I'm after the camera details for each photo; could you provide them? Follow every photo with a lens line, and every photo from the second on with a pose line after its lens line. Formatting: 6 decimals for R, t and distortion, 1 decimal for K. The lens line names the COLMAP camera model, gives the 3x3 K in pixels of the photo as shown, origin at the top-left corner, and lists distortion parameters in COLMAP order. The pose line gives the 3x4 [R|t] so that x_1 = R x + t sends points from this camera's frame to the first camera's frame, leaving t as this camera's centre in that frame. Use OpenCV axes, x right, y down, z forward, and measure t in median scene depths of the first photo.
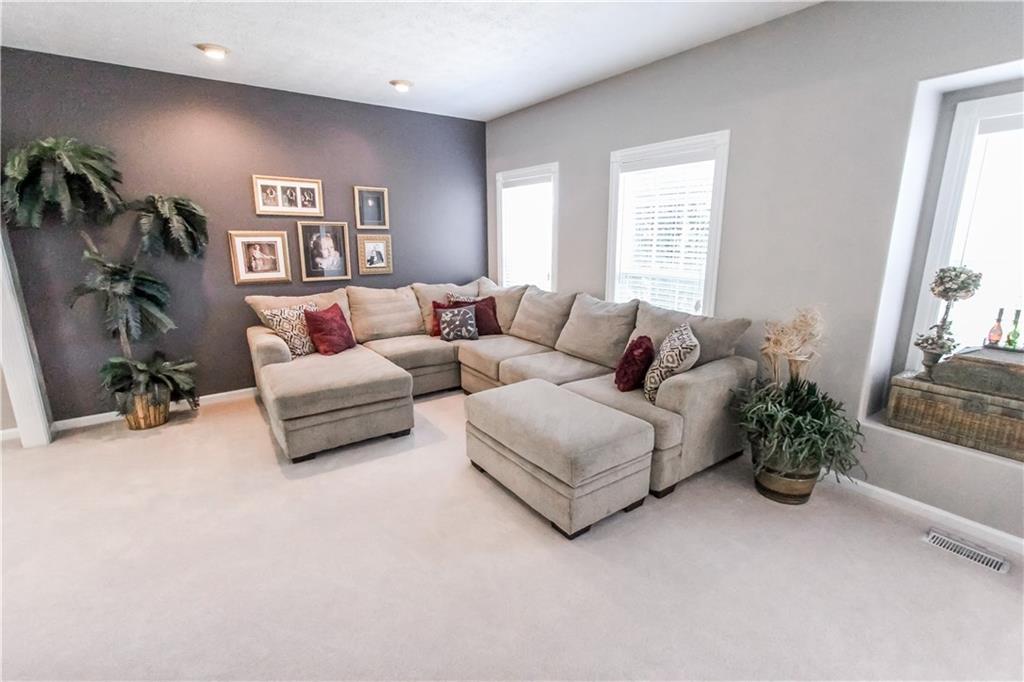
lens RADIAL K [[466.1, 0, 511.9], [0, 466.1, 338.5], [0, 0, 1]] dist [0.003042, 0.001341]
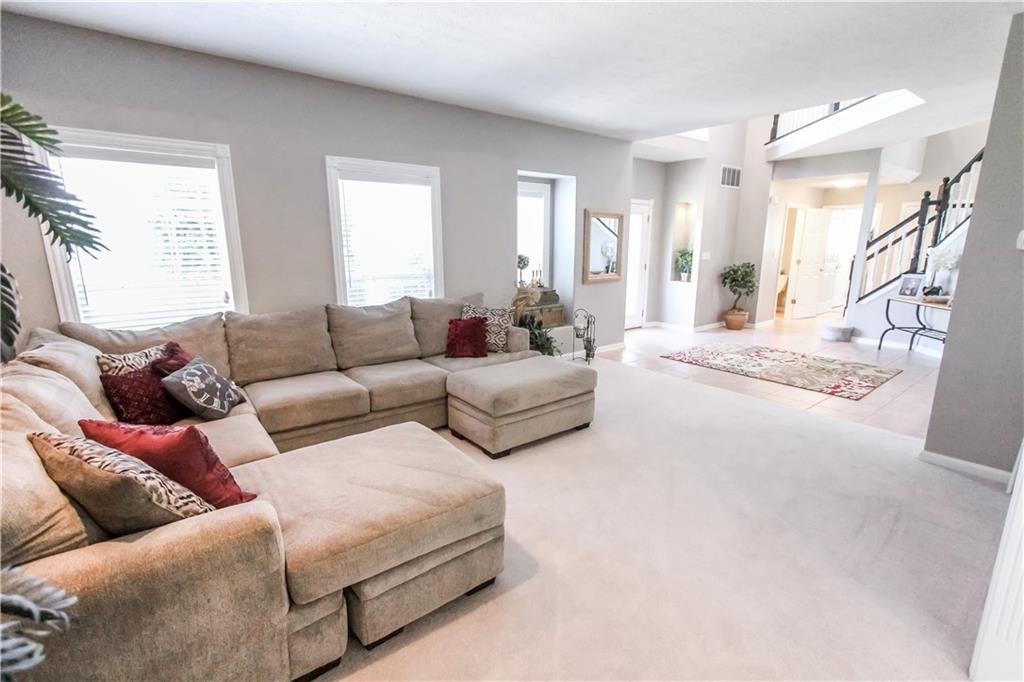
lens RADIAL K [[466.1, 0, 510.0], [0, 466.1, 341.6], [0, 0, 1]] dist [0.003042, 0.001341]
pose [[-0.036902, -0.206007, 0.977854, -0.851025], [0.227196, 0.951167, 0.208959, -0.150612], [-0.973150, 0.229876, 0.011704, 0.721318]]
